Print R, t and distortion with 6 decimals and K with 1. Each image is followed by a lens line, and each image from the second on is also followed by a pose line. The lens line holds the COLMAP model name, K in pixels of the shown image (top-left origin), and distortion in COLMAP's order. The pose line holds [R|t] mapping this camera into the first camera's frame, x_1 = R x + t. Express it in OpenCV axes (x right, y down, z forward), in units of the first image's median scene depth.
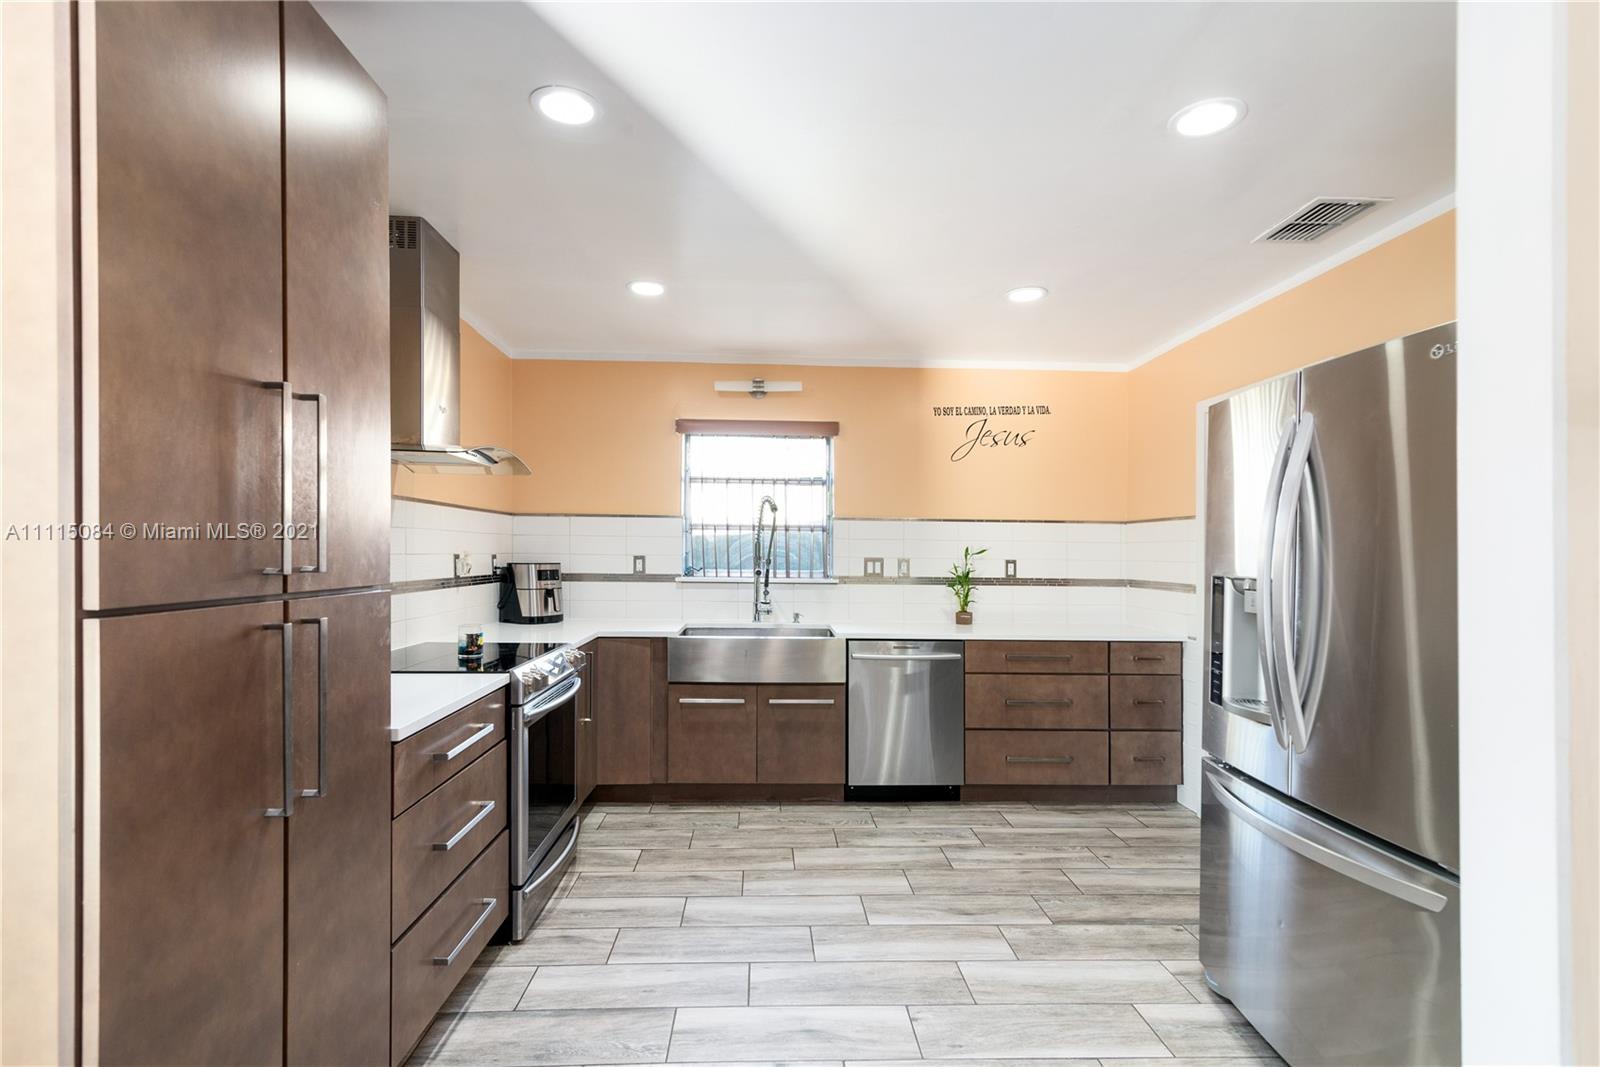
lens RADIAL K [[753.1, 0, 794.6], [0, 753.1, 549.3], [0, 0, 1]] dist [-0.000242, -0.000372]
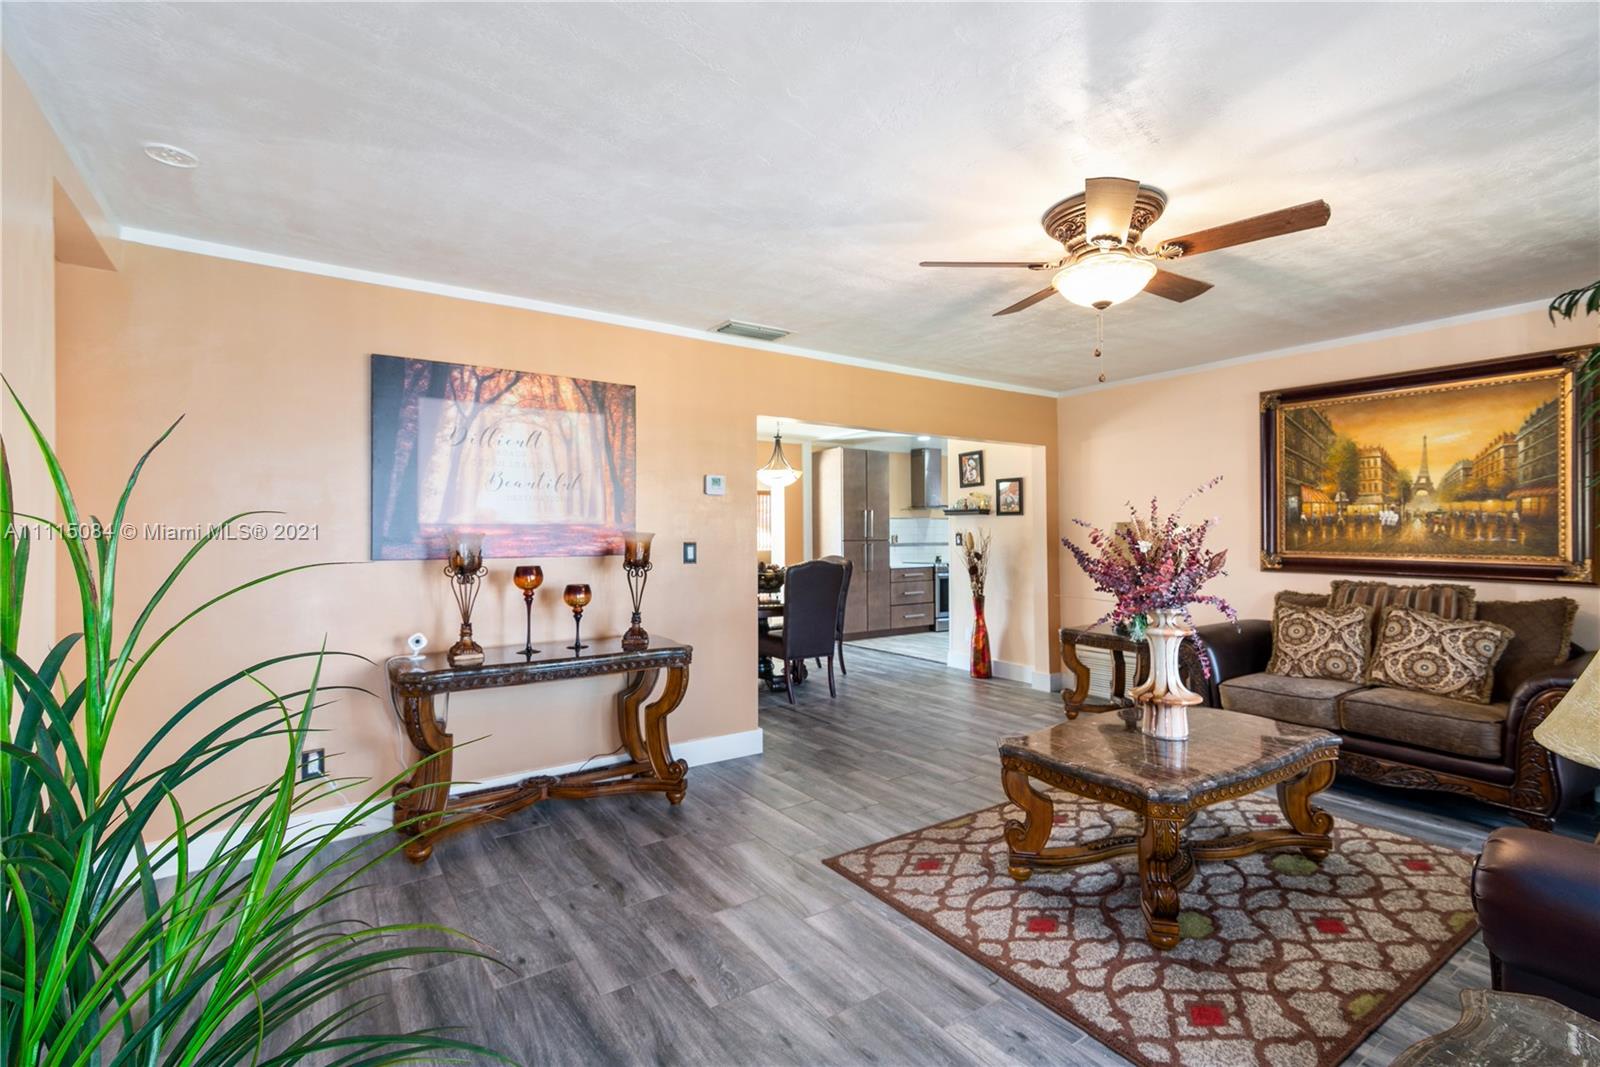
lens RADIAL K [[720.2, 0, 795.8], [0, 720.2, 528.5], [0, 0, 1]] dist [0.020408, 0.000026]
pose [[0.534456, -0.012684, -0.845101, 6.478928], [0.008198, 0.999918, -0.009823, 0.017943], [0.845157, -0.001678, 0.534516, -4.385216]]
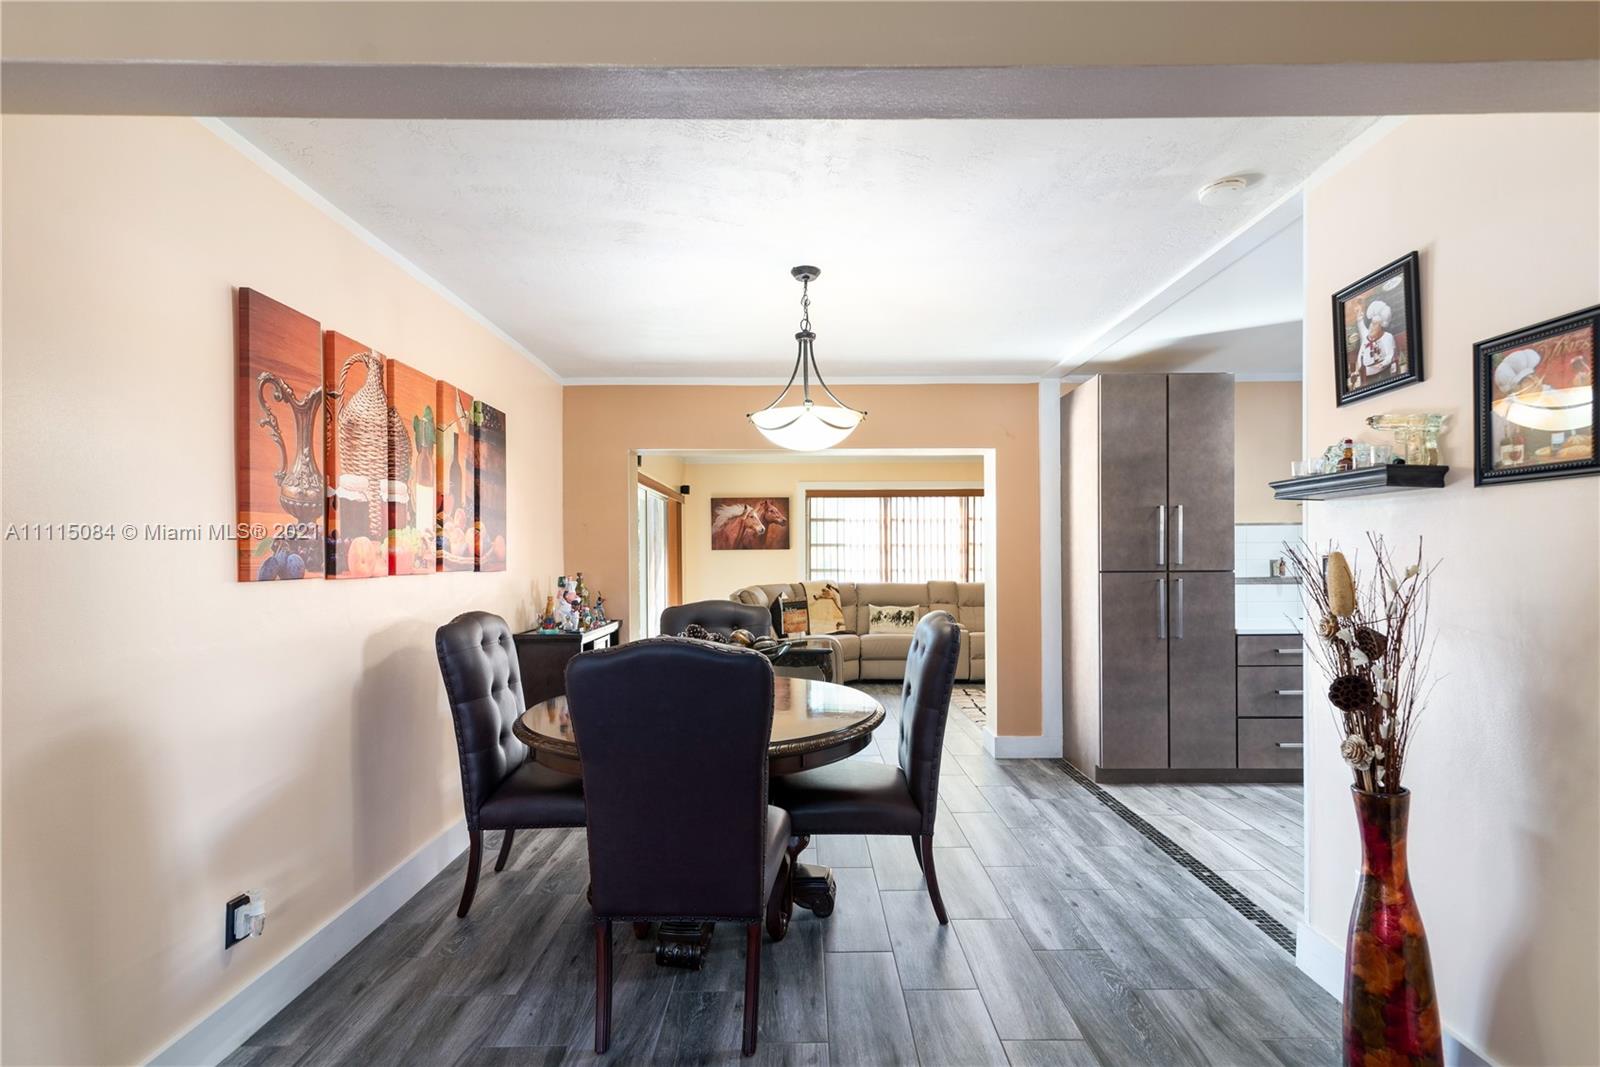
lens RADIAL K [[733.6, 0, 799.2], [0, 733.6, 564.3], [0, 0, 1]] dist [0.010901, -0.000119]
pose [[-0.040294, 0.003642, -0.999181, 3.514875], [0.006629, 0.999972, 0.003378, 0.015447], [0.999166, -0.006487, -0.040317, -0.608569]]
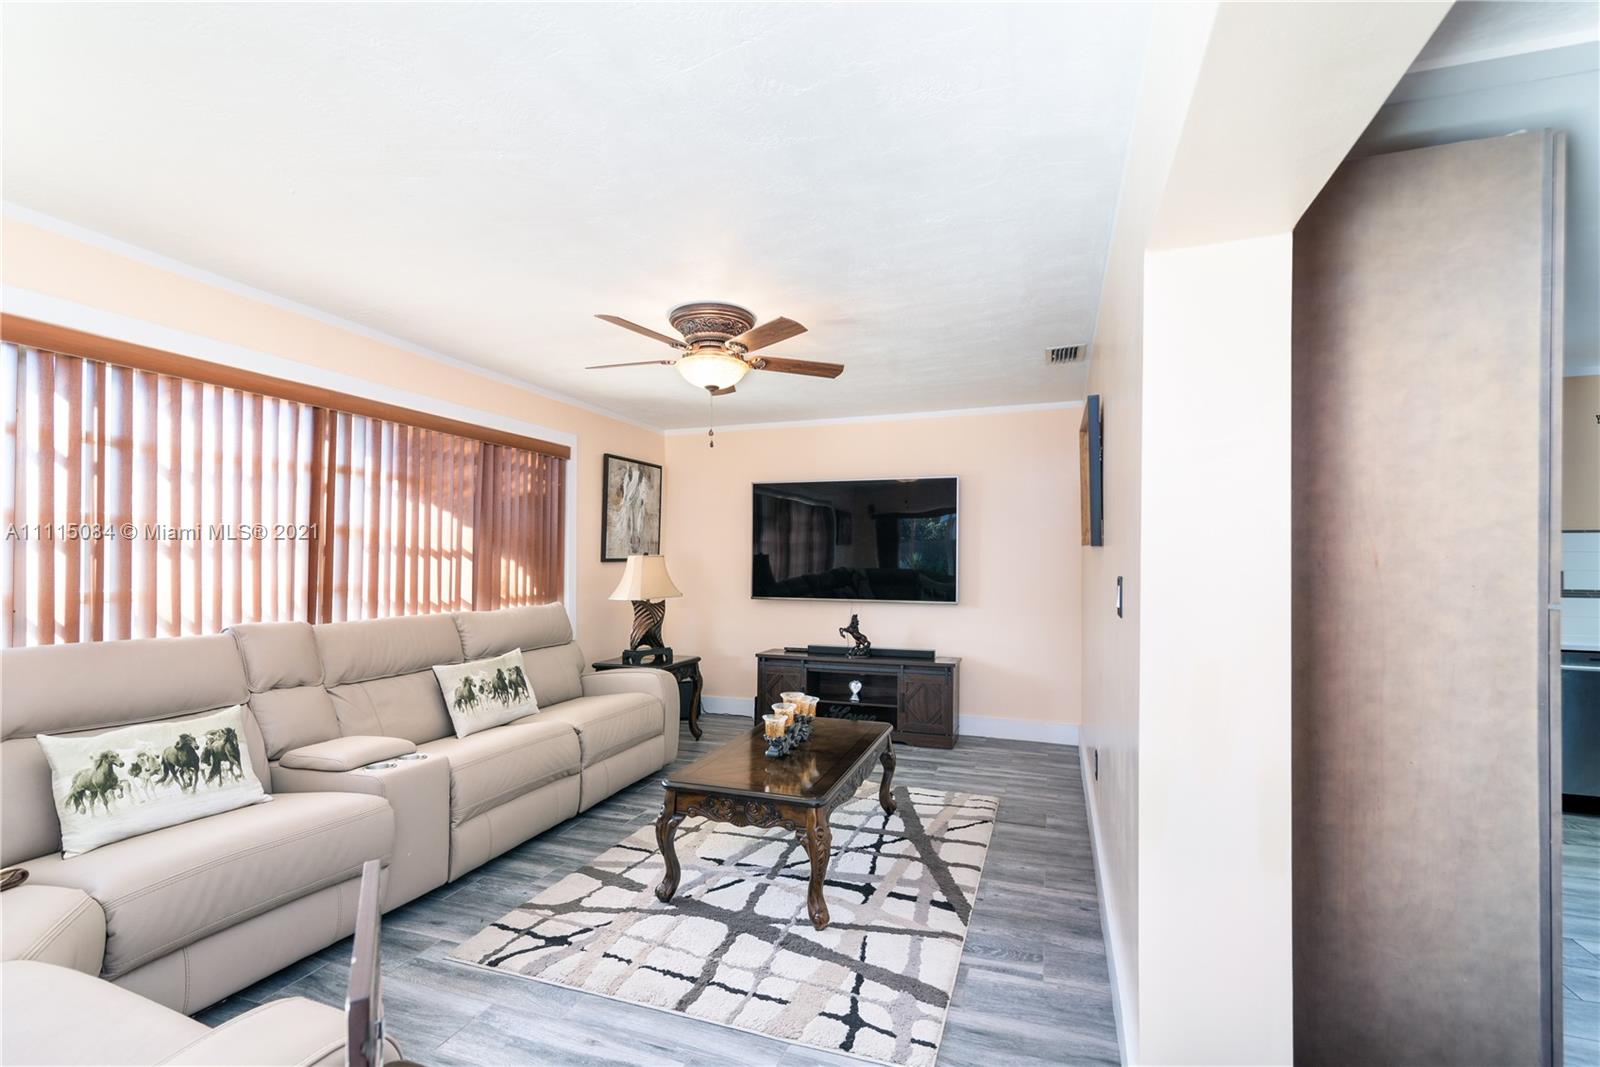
lens RADIAL K [[739.5, 0, 793.8], [0, 739.5, 558.8], [0, 0, 1]] dist [0.002416, 0.000281]
pose [[0.929032, 0.000179, -0.370000, -2.019367], [-0.000878, 0.999998, -0.001720, -0.027853], [0.369999, 0.001923, 0.929030, -1.398103]]
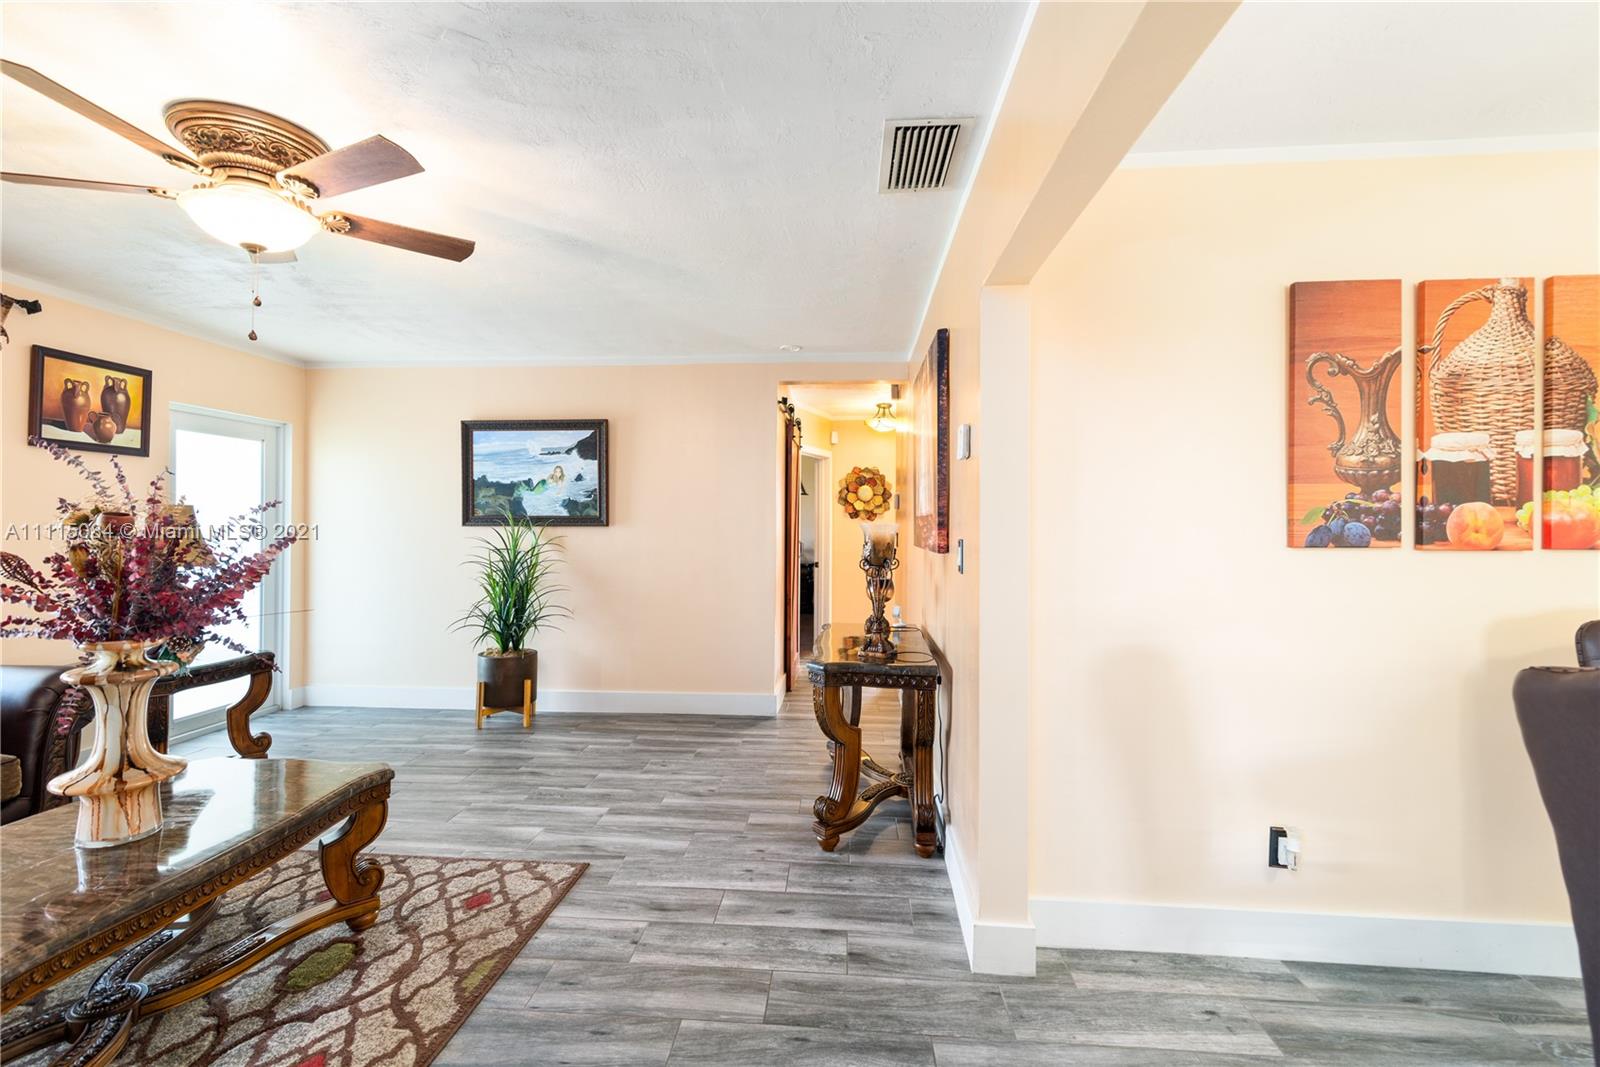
lens RADIAL K [[735.1, 0, 792.9], [0, 735.1, 524.1], [0, 0, 1]] dist [0.013255, -0.000214]
pose [[-0.993165, -0.010547, 0.116242, 2.745872], [-0.010885, 0.999938, -0.002277, 0.010291], [-0.116211, -0.003527, -0.993218, 0.273297]]
